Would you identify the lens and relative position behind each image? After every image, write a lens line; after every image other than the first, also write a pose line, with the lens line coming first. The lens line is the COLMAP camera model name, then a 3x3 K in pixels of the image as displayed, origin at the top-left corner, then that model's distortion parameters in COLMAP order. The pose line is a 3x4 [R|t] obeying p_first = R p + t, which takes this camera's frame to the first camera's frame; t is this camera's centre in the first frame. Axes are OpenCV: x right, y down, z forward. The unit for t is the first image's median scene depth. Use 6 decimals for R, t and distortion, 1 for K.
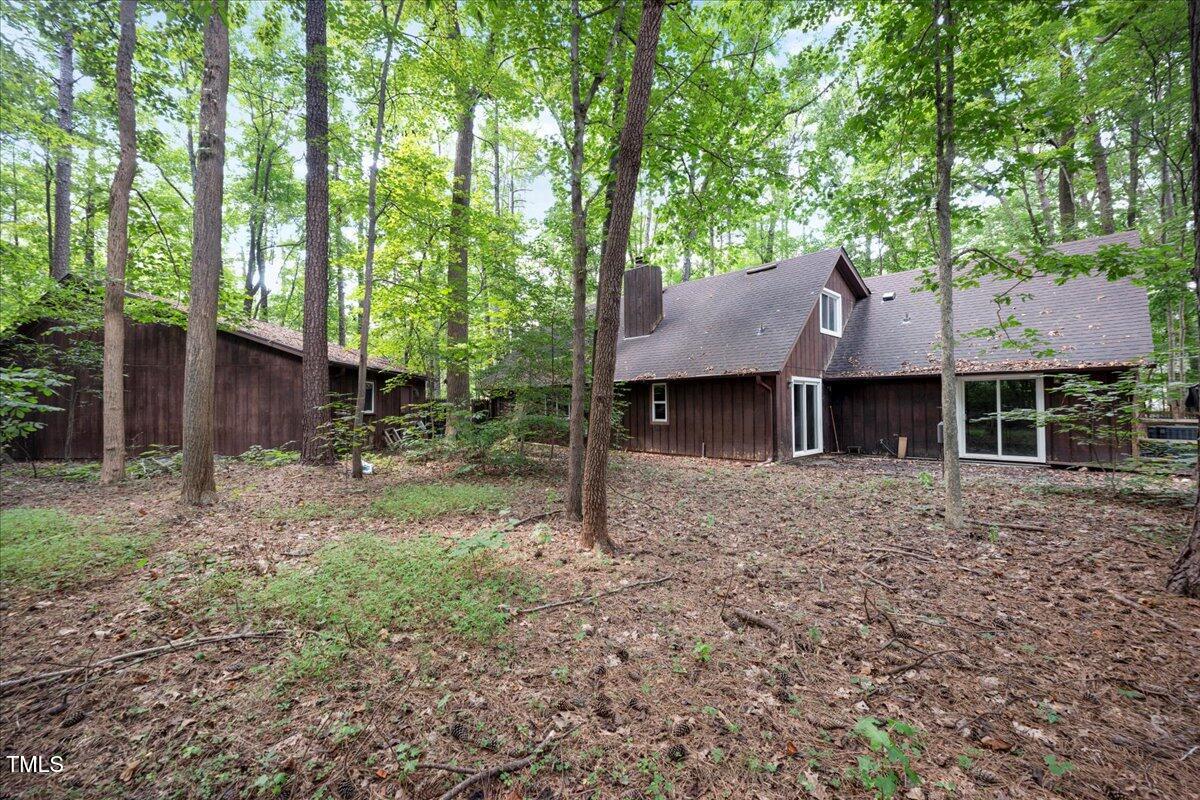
lens RADIAL K [[534.4, 0, 600.0], [0, 534.4, 400.0], [0, 0, 1]] dist [0.000084, -0.000007]
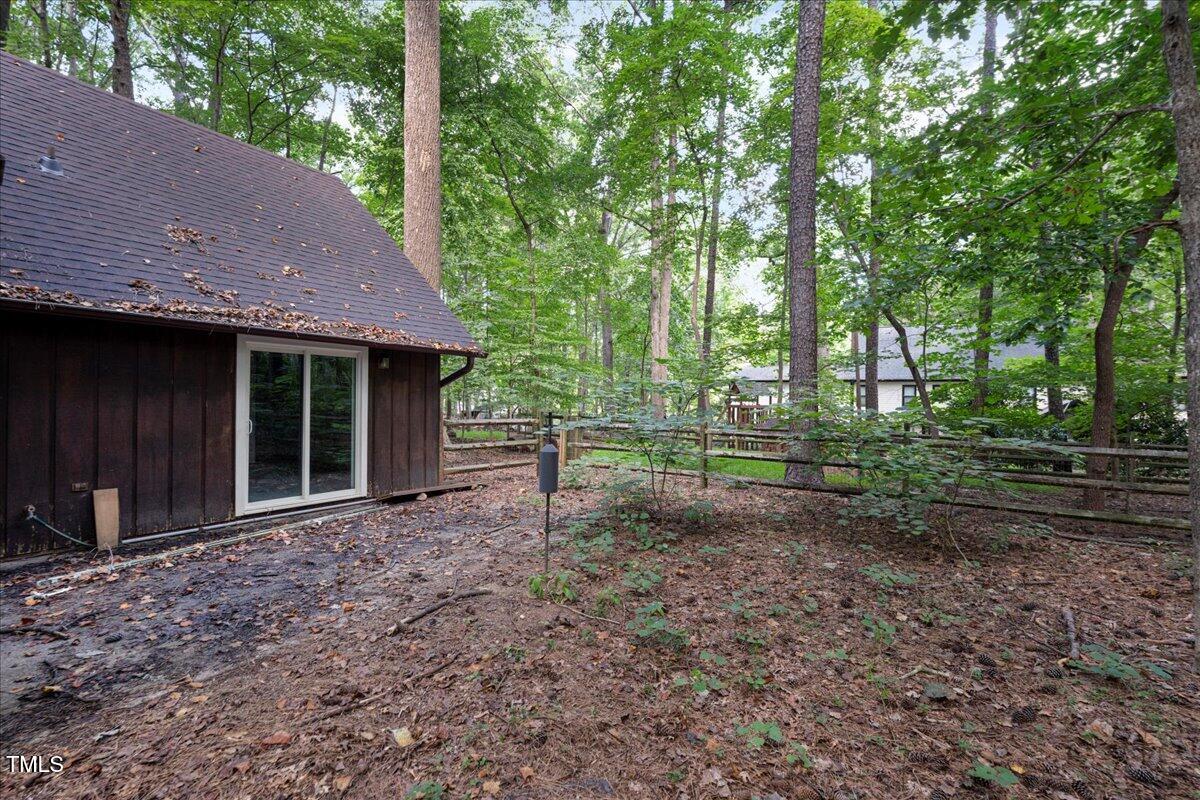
lens RADIAL K [[534.4, 0, 600.0], [0, 534.4, 400.0], [0, 0, 1]] dist [0.000084, -0.000007]
pose [[-0.200010, -0.001034, 0.979793, 0.167805], [-0.034469, 0.999388, -0.005981, 0.000888], [-0.979187, -0.034969, -0.199923, 0.838337]]
